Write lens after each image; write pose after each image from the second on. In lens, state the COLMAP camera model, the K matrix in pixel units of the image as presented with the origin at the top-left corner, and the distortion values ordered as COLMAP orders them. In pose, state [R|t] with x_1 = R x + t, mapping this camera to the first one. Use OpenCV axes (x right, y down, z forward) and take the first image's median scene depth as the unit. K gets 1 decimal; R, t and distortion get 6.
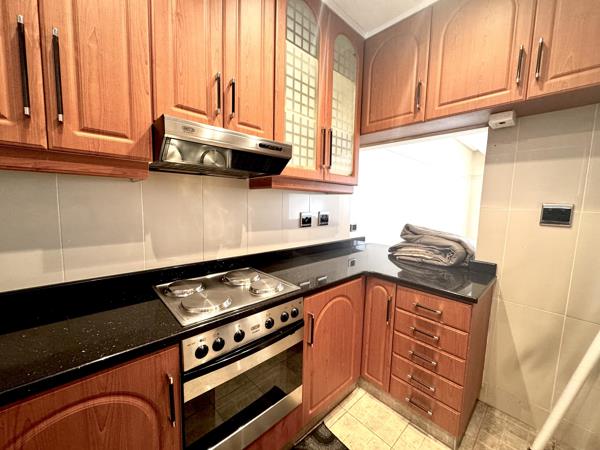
lens RADIAL K [[239.7, 0, 300.9], [0, 239.7, 223.6], [0, 0, 1]] dist [-0.002834, 0.000952]
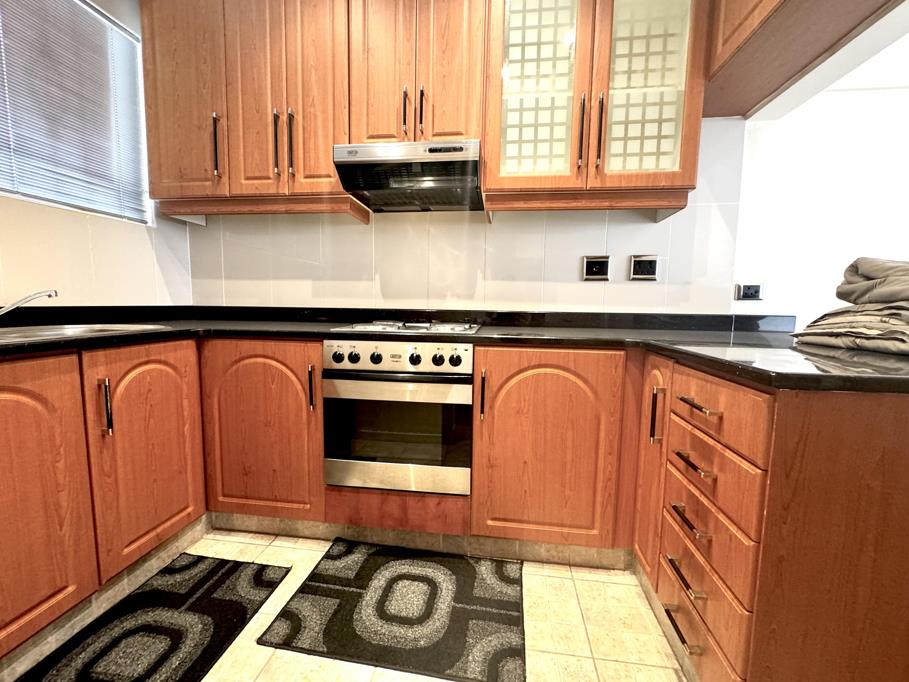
lens RADIAL K [[363.2, 0, 456.3], [0, 363.2, 339.8], [0, 0, 1]] dist [-0.002834, 0.000952]
pose [[0.637021, 0.059185, -0.768571, 0.730725], [-0.072249, 0.997243, 0.016911, 0.248134], [0.767453, 0.044756, 0.639541, 0.231390]]
